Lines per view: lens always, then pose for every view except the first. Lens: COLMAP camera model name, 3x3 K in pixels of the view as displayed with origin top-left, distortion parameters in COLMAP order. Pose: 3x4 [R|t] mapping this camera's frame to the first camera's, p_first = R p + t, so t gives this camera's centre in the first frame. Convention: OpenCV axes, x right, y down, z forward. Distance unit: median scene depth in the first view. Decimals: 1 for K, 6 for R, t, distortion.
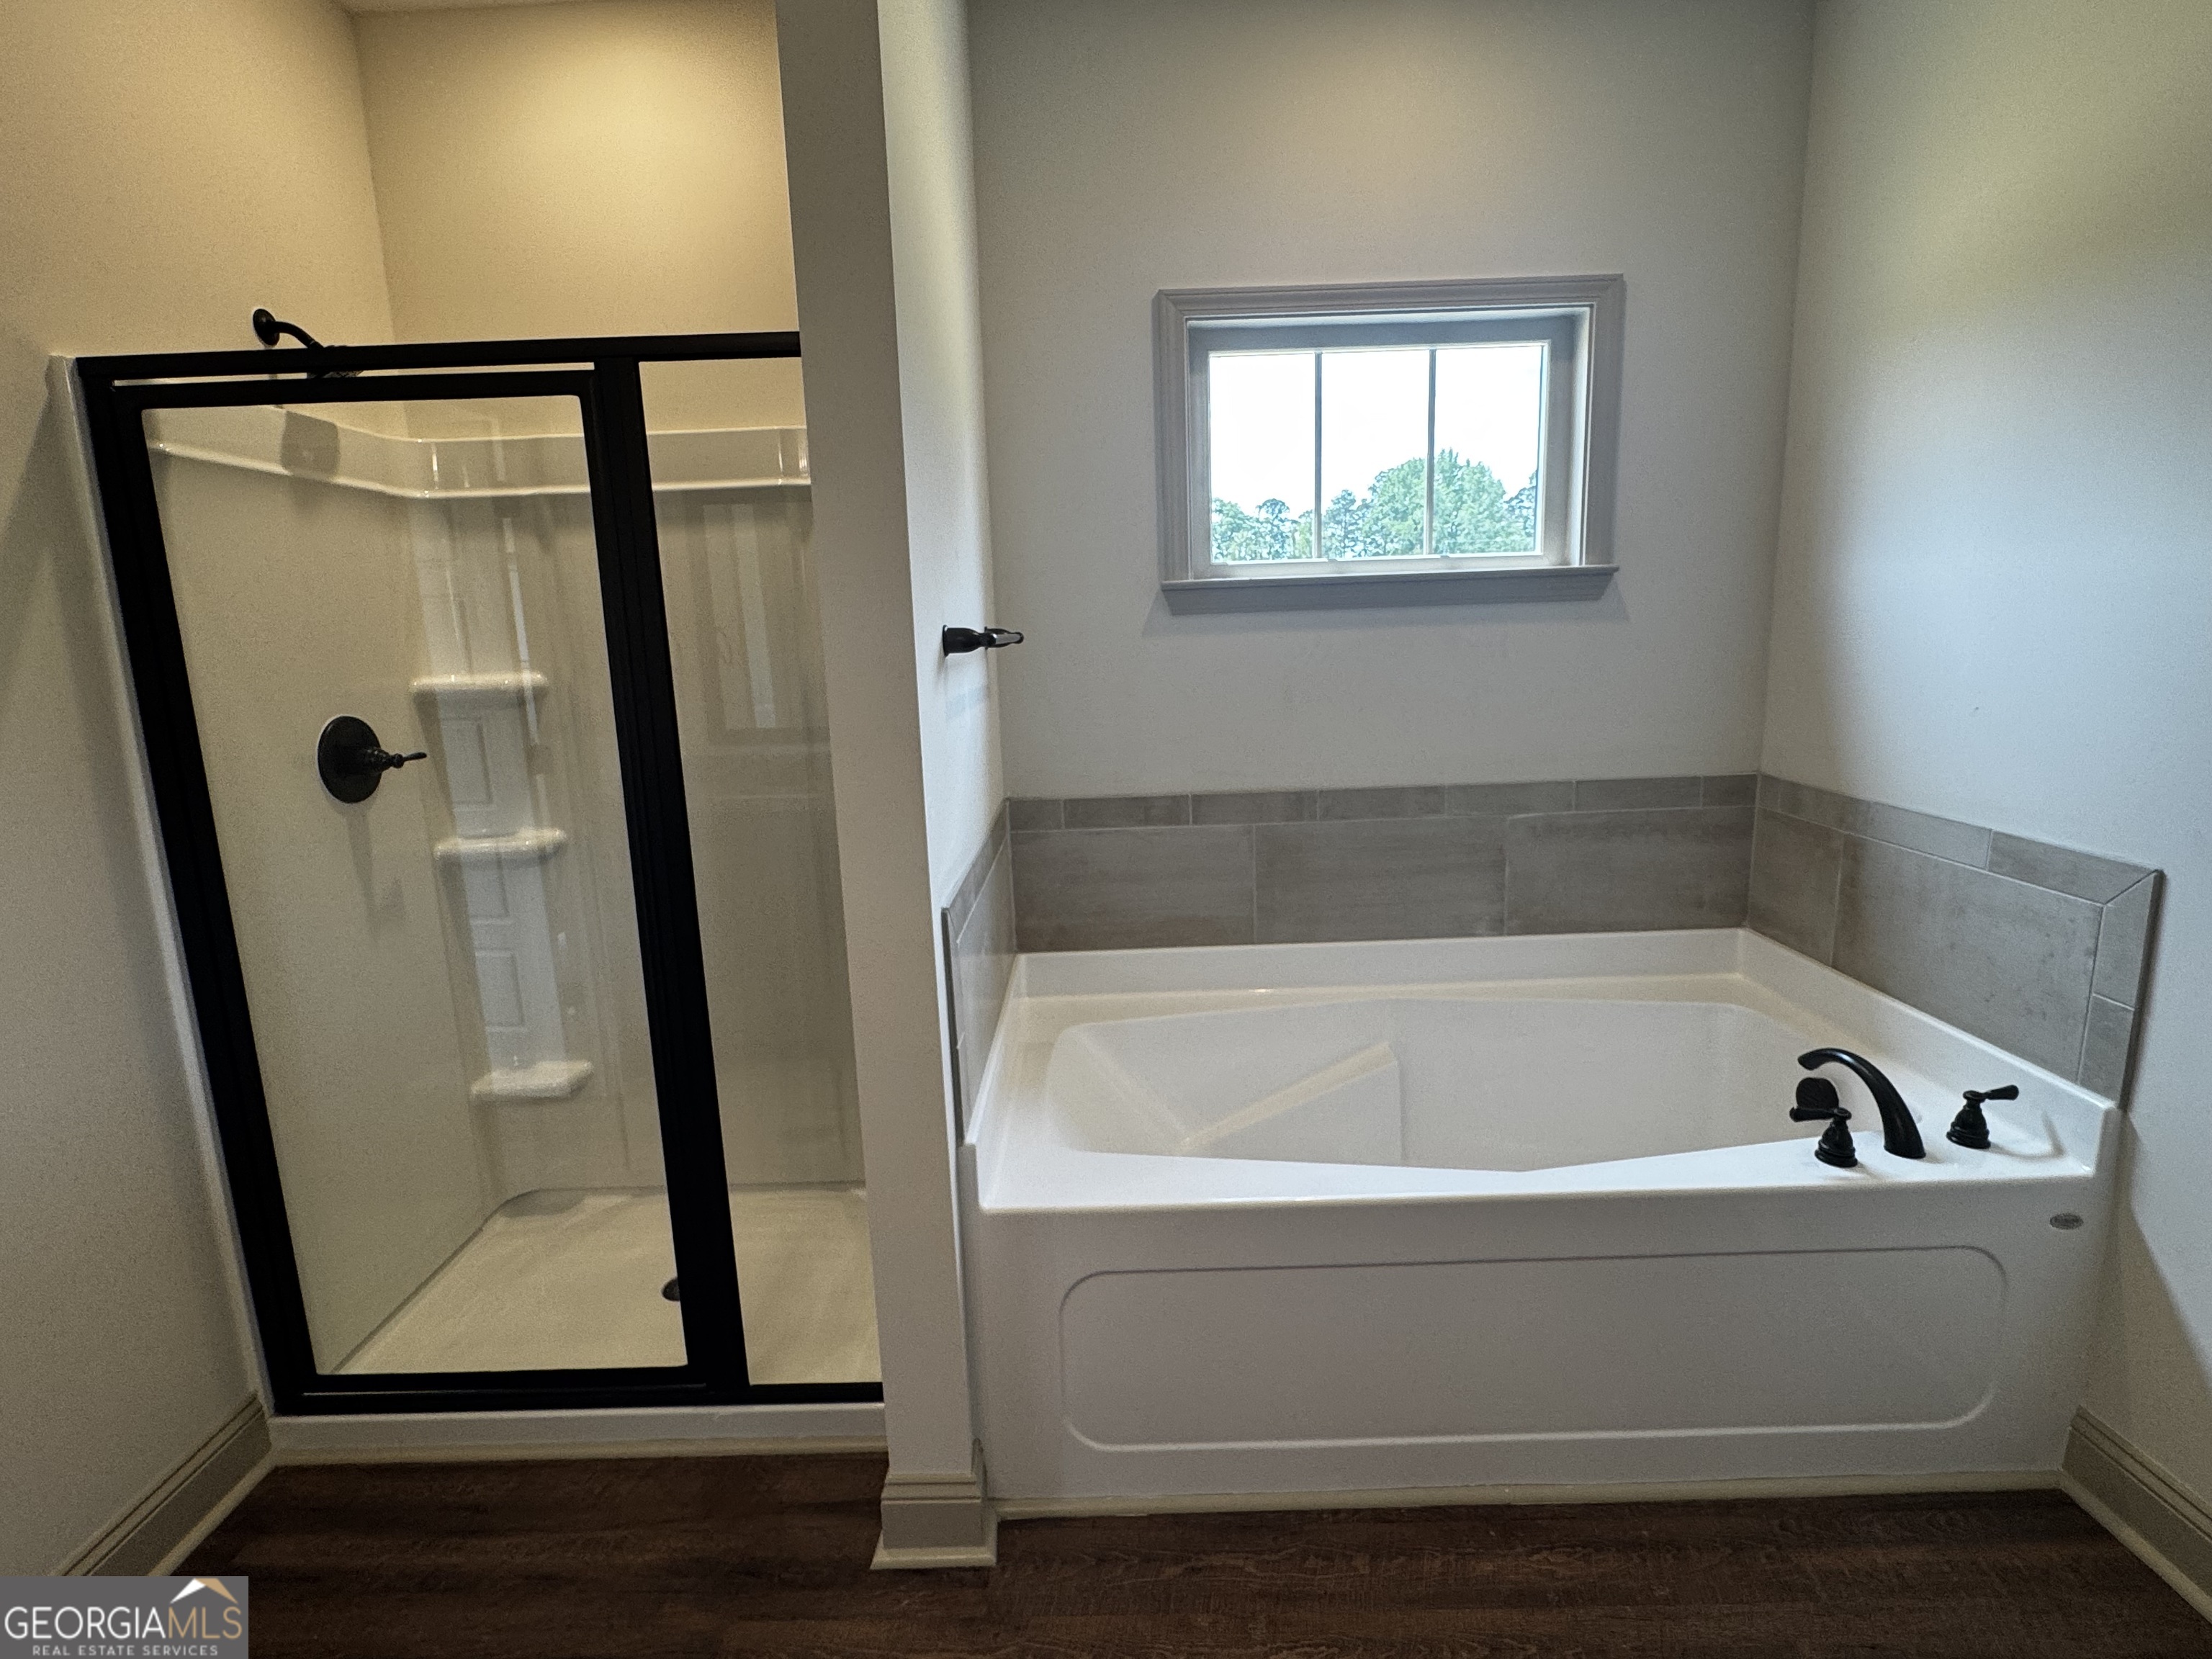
lens RADIAL K [[1086.5, 0, 1109.3], [0, 1086.5, 829.2], [0, 0, 1]] dist [0.002476, -0.001596]
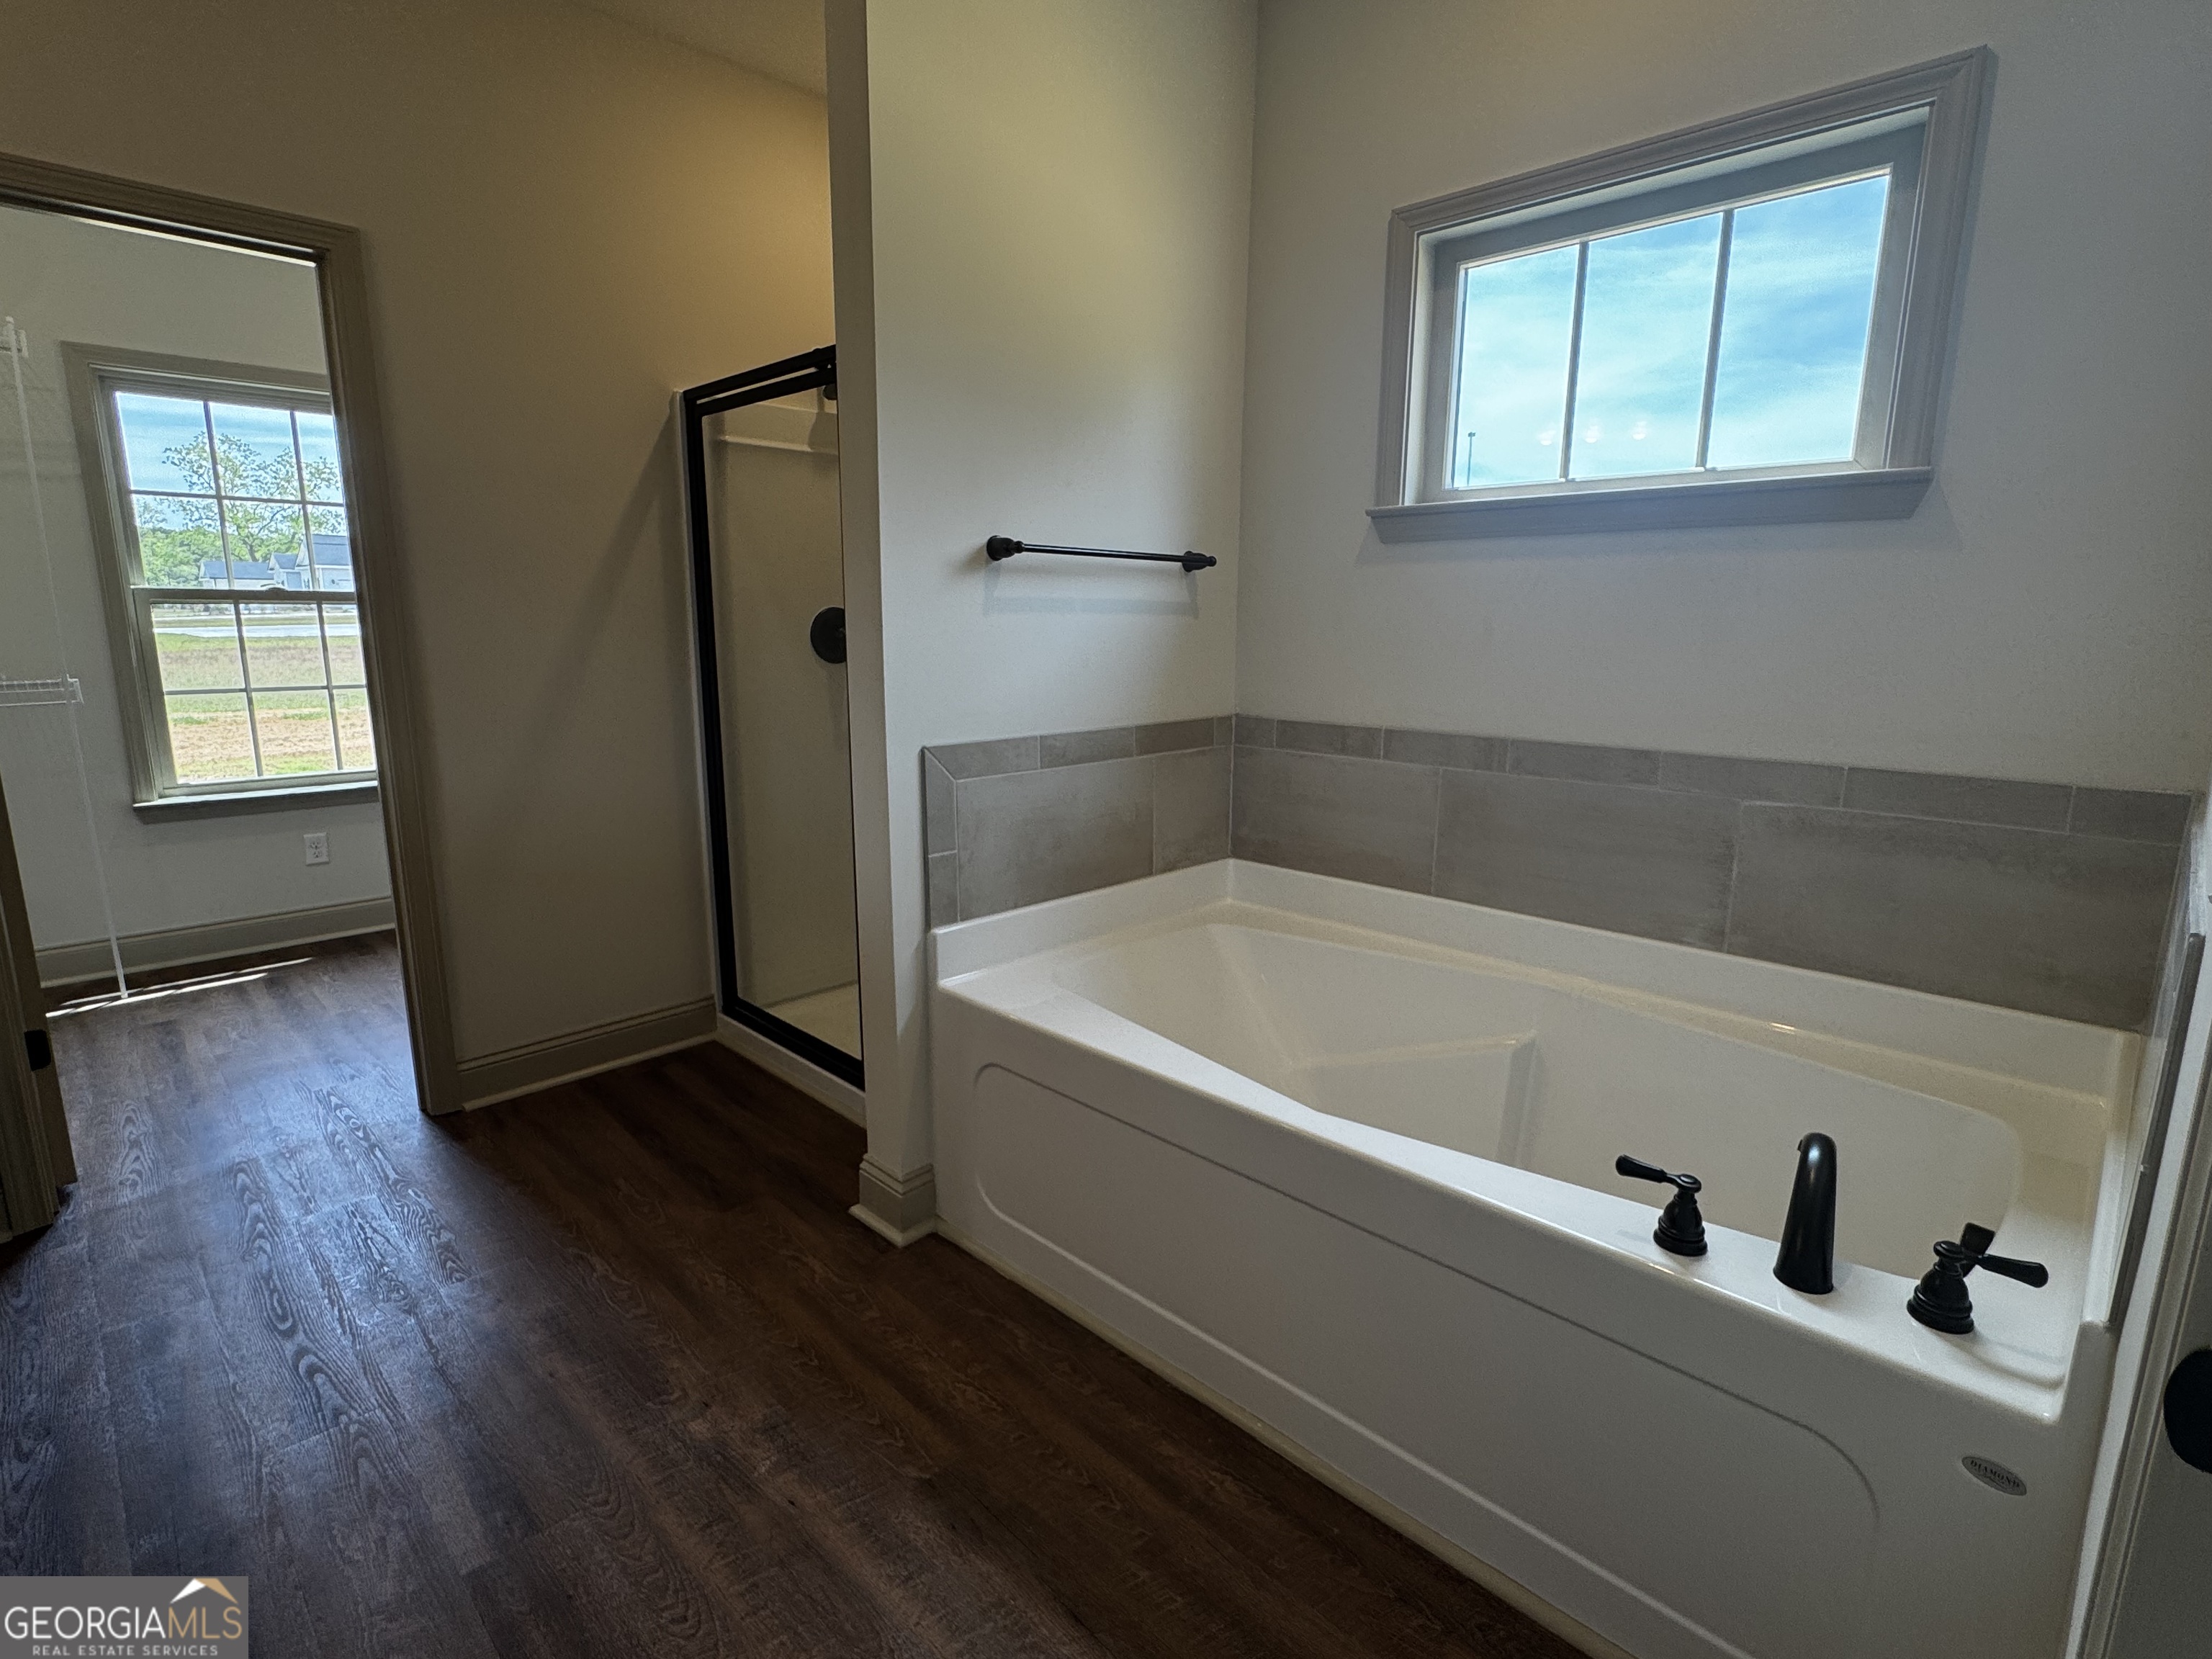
lens RADIAL K [[1086.5, 0, 1093.0], [0, 1086.5, 829.4], [0, 0, 1]] dist [0.002476, -0.001596]
pose [[0.713088, 0.174613, -0.678981, 0.579849], [-0.157699, 0.983618, 0.087336, 0.013943], [0.683108, 0.044796, 0.728942, 0.113087]]
